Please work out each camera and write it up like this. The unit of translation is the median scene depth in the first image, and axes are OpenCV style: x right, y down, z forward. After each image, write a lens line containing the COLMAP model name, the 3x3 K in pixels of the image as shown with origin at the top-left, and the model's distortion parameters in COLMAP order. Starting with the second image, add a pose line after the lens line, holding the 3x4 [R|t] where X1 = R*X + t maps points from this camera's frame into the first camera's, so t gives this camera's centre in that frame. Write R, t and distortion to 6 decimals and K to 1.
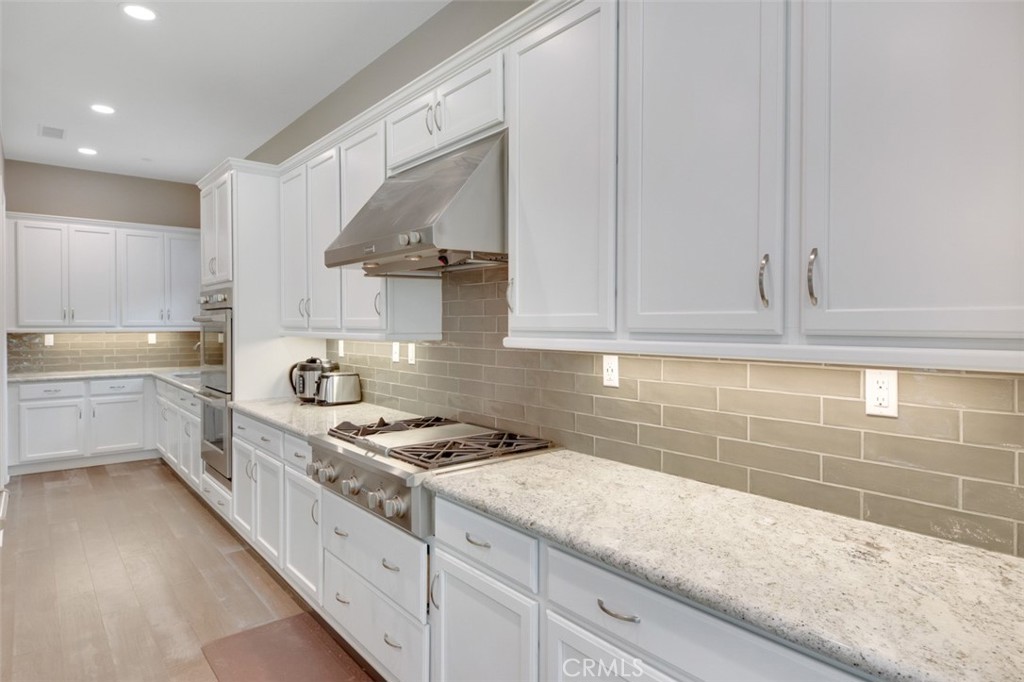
lens RADIAL K [[578.8, 0, 516.7], [0, 578.8, 331.9], [0, 0, 1]] dist [0.005049, -0.001004]
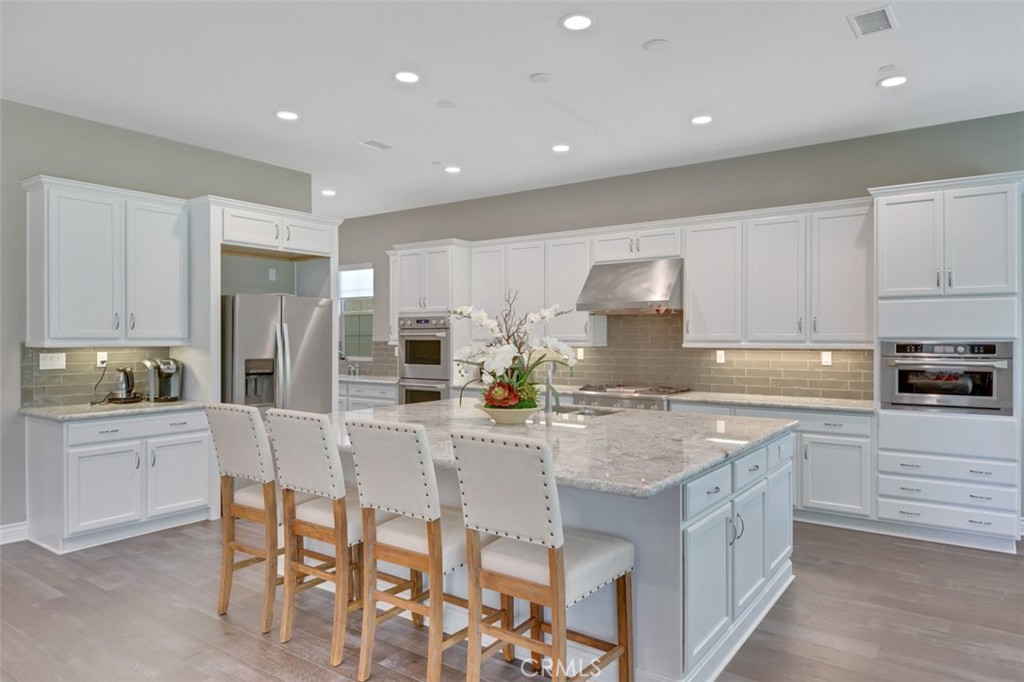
lens RADIAL K [[645.7, 0, 514.3], [0, 645.7, 338.0], [0, 0, 1]] dist [0.001078, -0.002118]
pose [[0.970656, -0.002110, 0.240463, -1.159701], [0.005062, 0.999919, -0.011658, 0.012456], [-0.240419, 0.012533, 0.970588, -1.255709]]
